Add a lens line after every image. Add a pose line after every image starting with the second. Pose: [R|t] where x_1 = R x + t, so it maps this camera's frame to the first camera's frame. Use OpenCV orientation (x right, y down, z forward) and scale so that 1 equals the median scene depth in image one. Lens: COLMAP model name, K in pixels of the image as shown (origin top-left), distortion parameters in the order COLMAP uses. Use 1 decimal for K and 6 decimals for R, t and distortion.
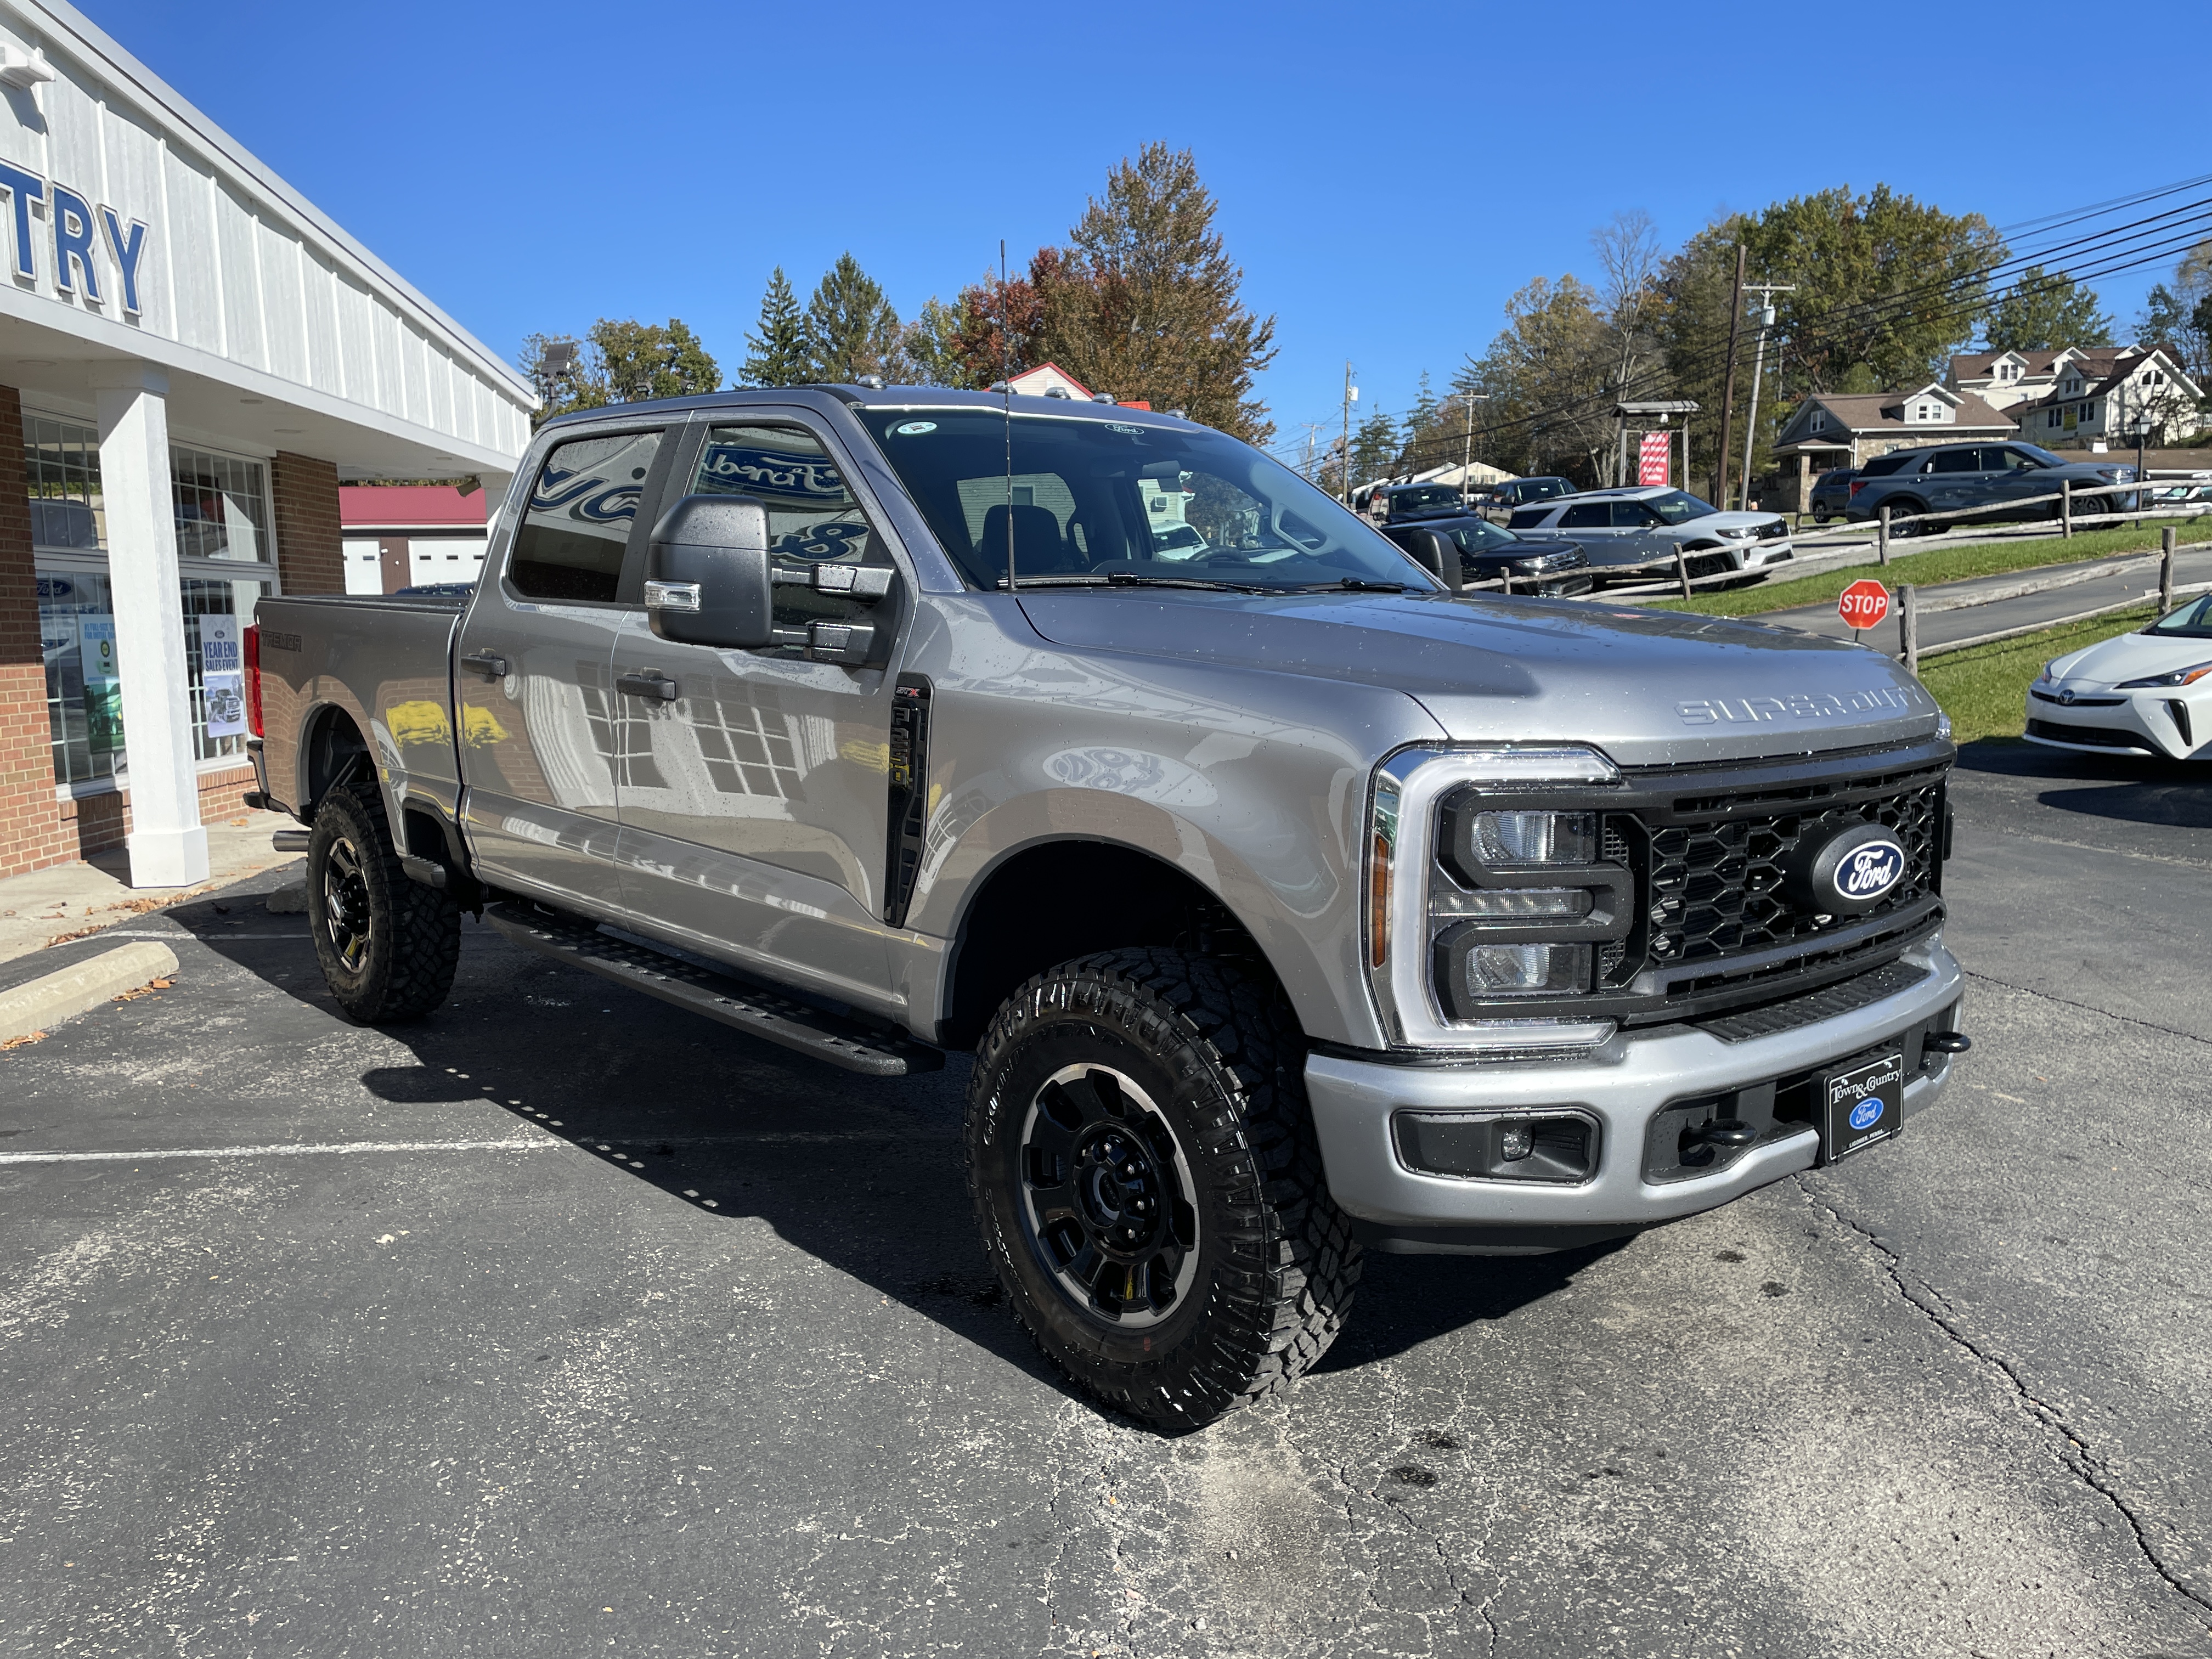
lens RADIAL K [[1662.2, 0, 1106.0], [0, 1662.2, 829.5], [0, 0, 1]] dist [0.104038, -0.131322]
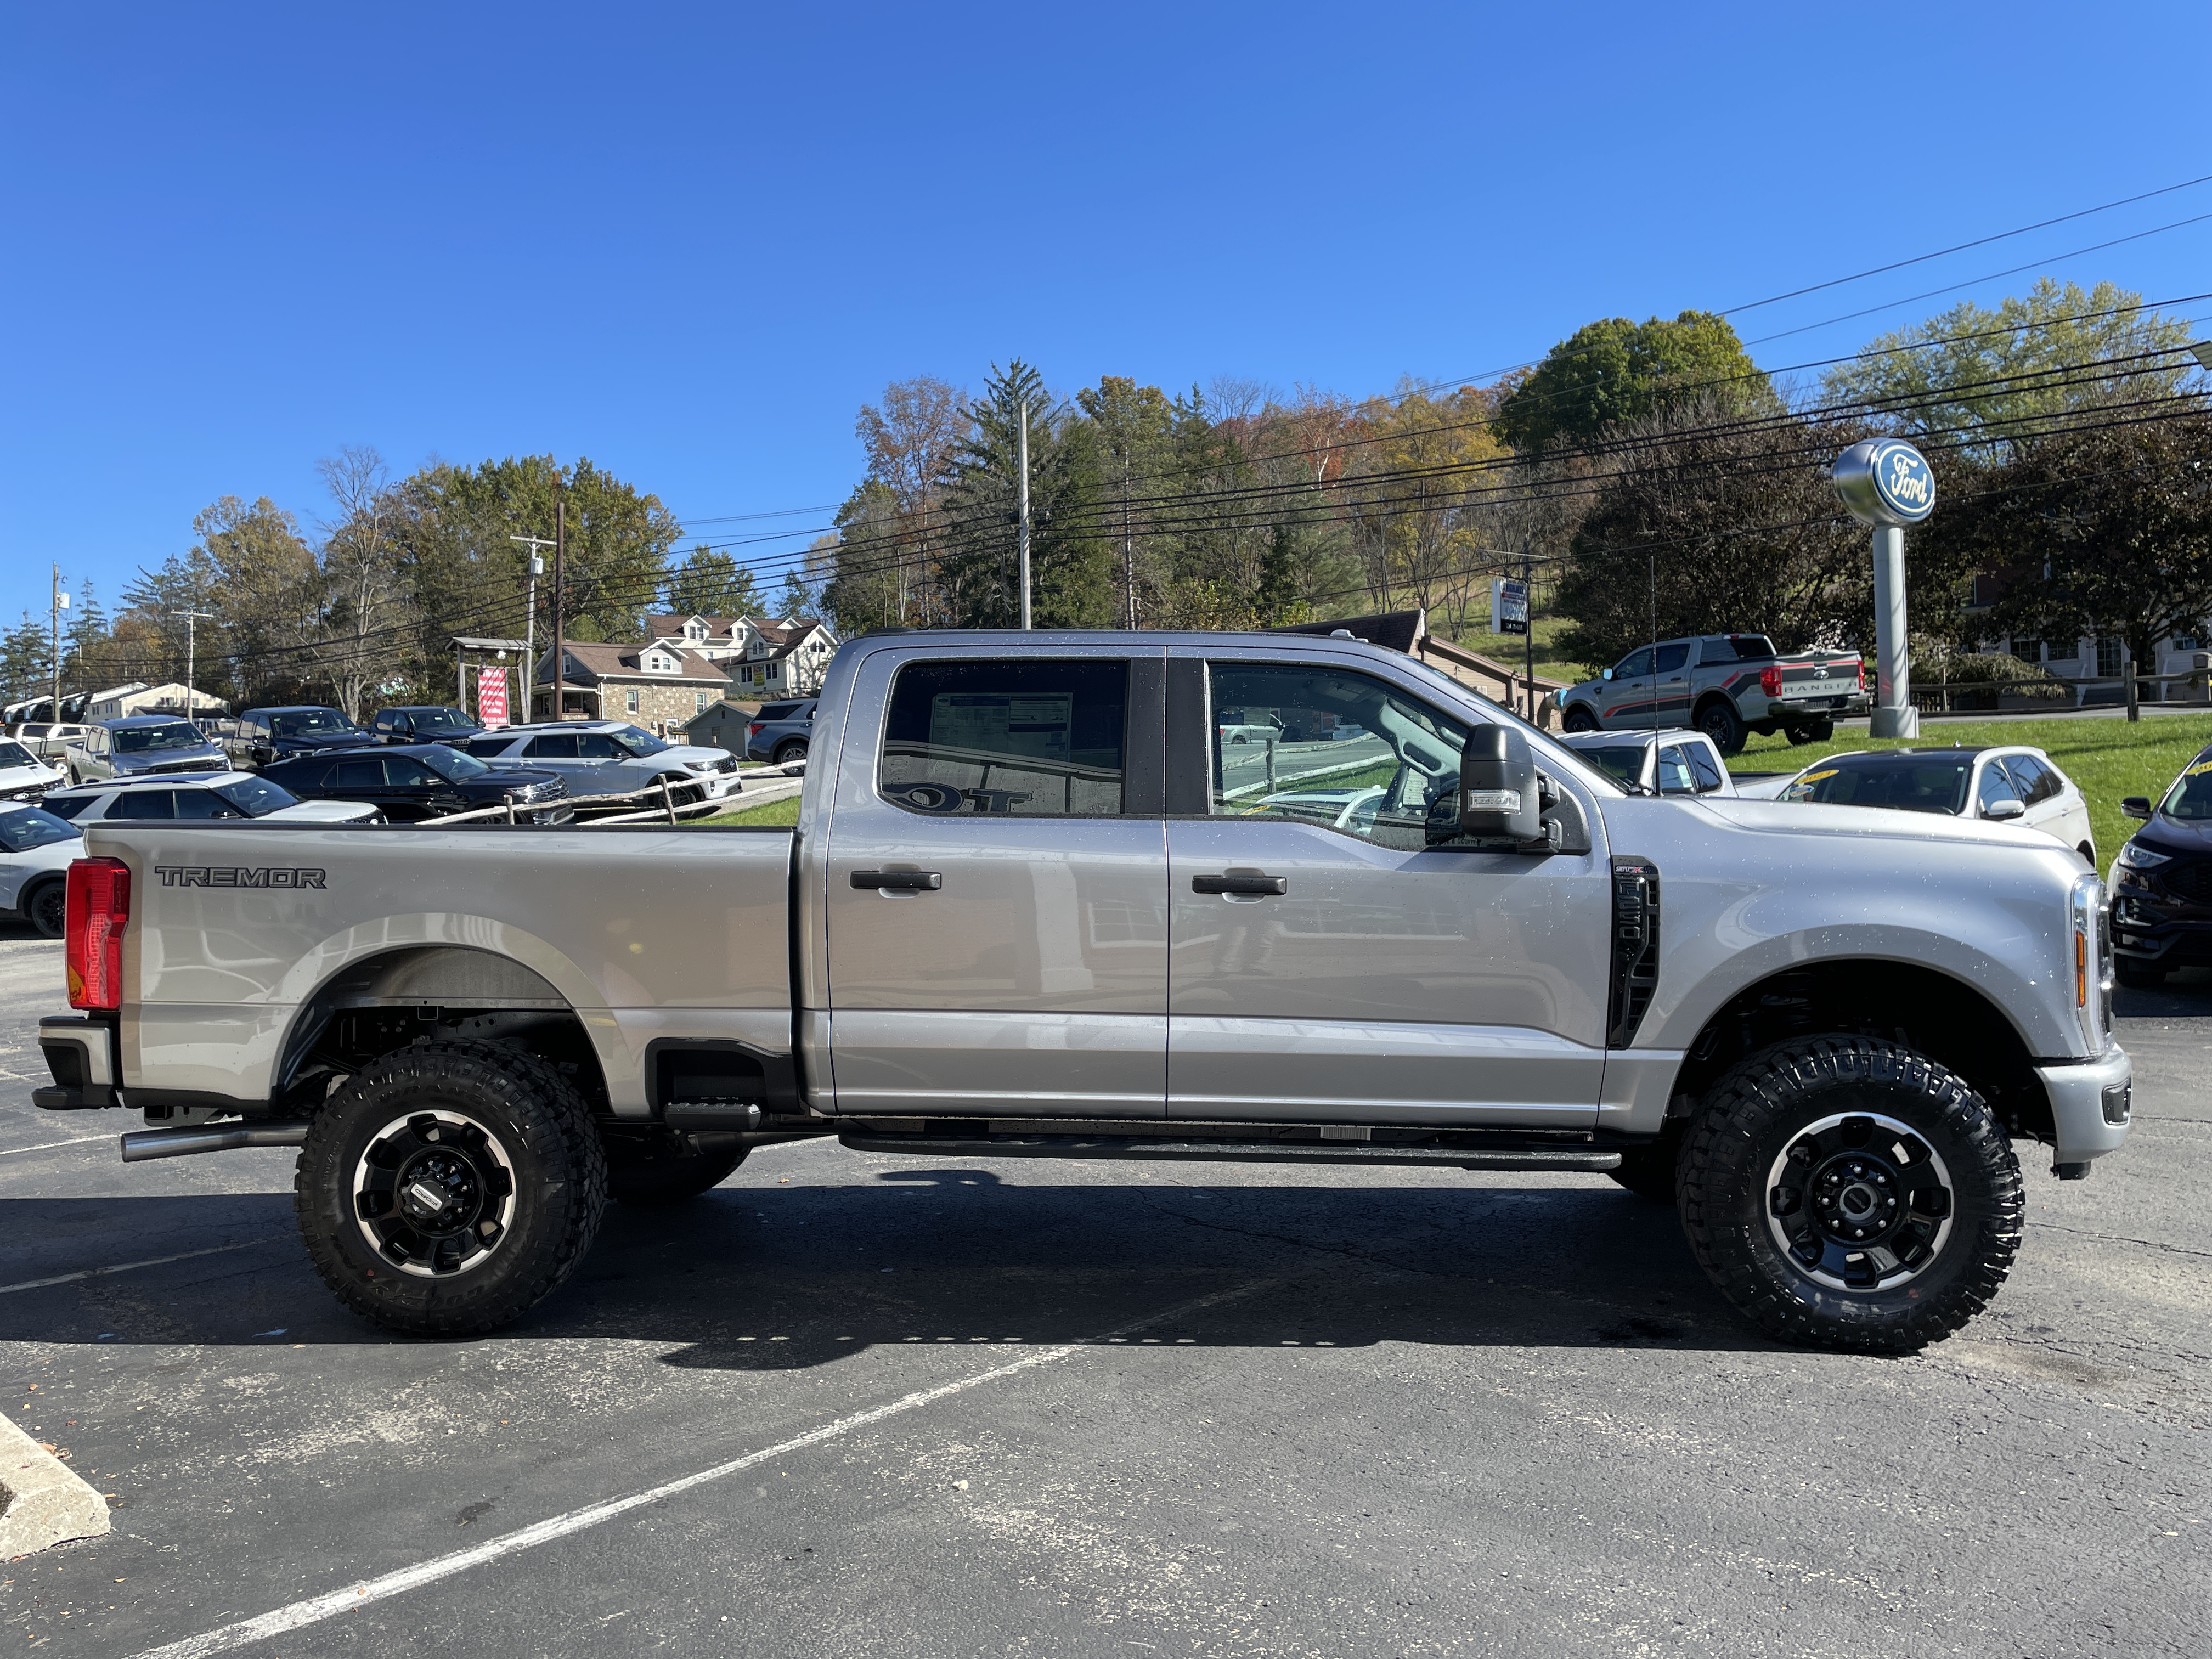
lens RADIAL K [[1662.2, 0, 1106.0], [0, 1662.2, 829.5], [0, 0, 1]] dist [0.104038, -0.131322]
pose [[0.730647, -0.013130, 0.682629, -0.058817], [0.106081, 0.989856, -0.094504, -0.001385], [-0.674464, 0.141463, 0.724629, 0.012835]]
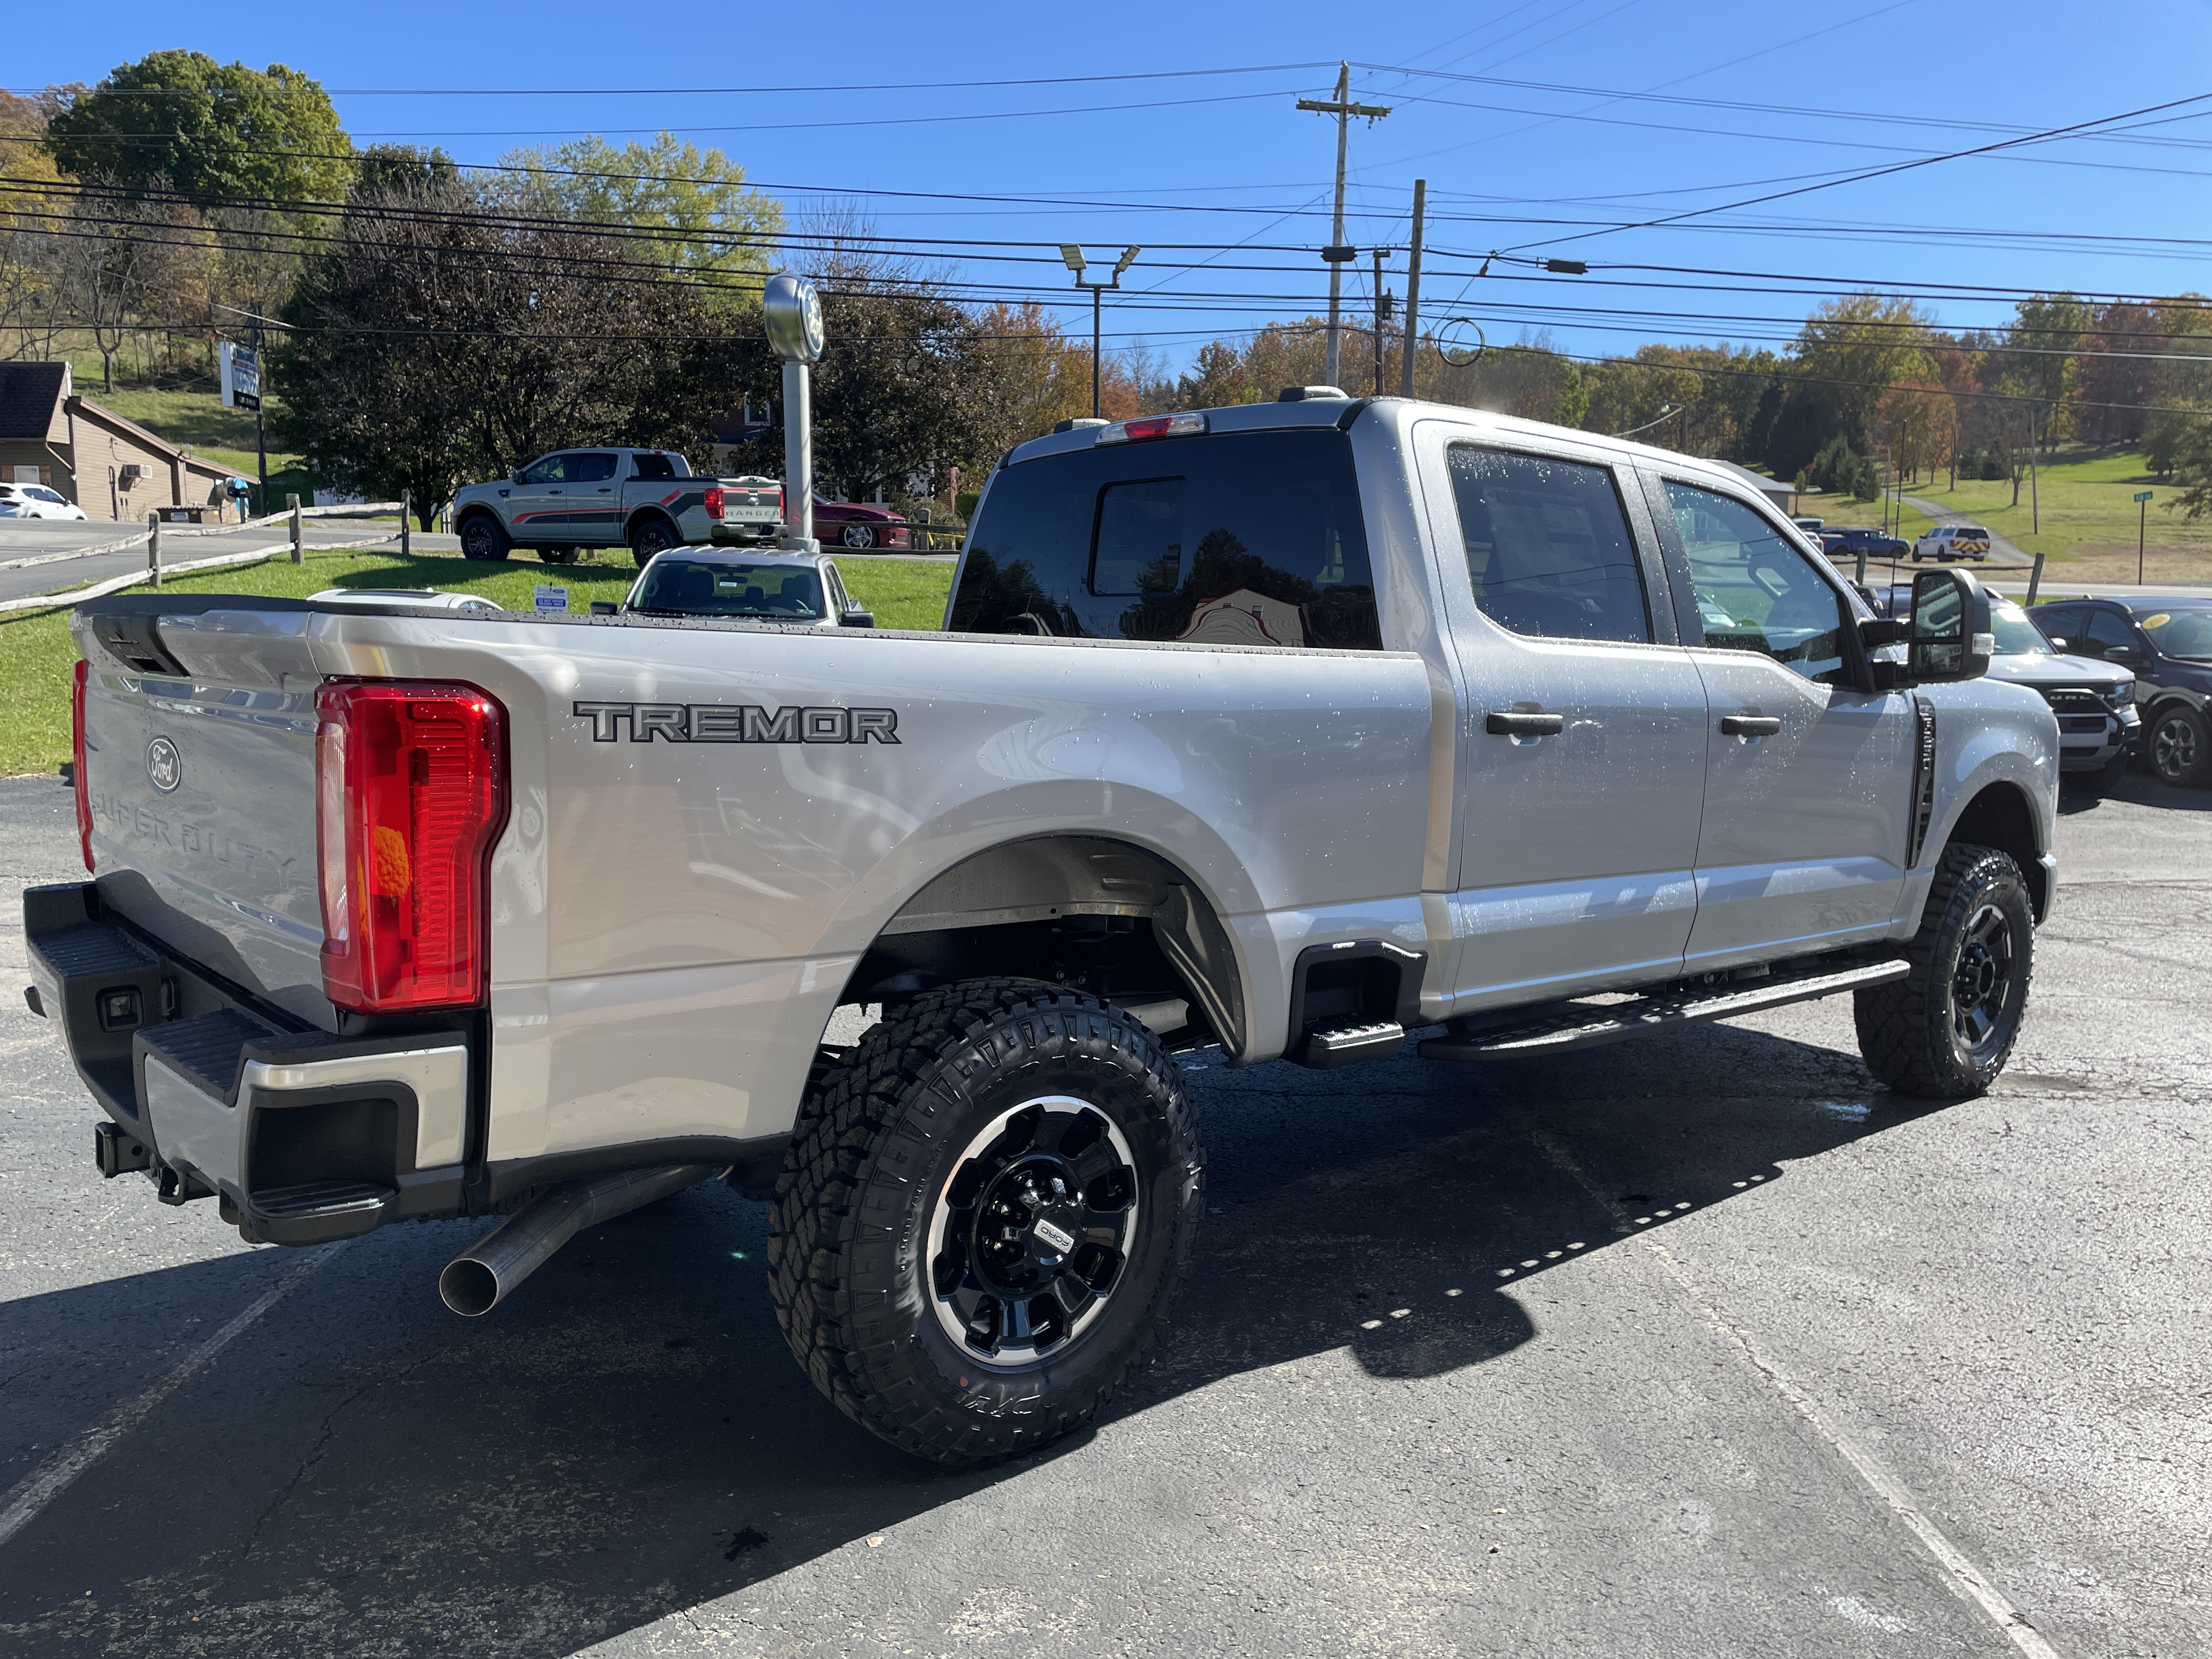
lens RADIAL K [[1662.2, 0, 1106.0], [0, 1662.2, 829.5], [0, 0, 1]] dist [0.104038, -0.131322]
pose [[0.018508, -0.111200, 0.993626, -0.071909], [0.115980, 0.987326, 0.108334, -0.009764], [-0.993079, 0.113236, 0.031170, 0.073374]]
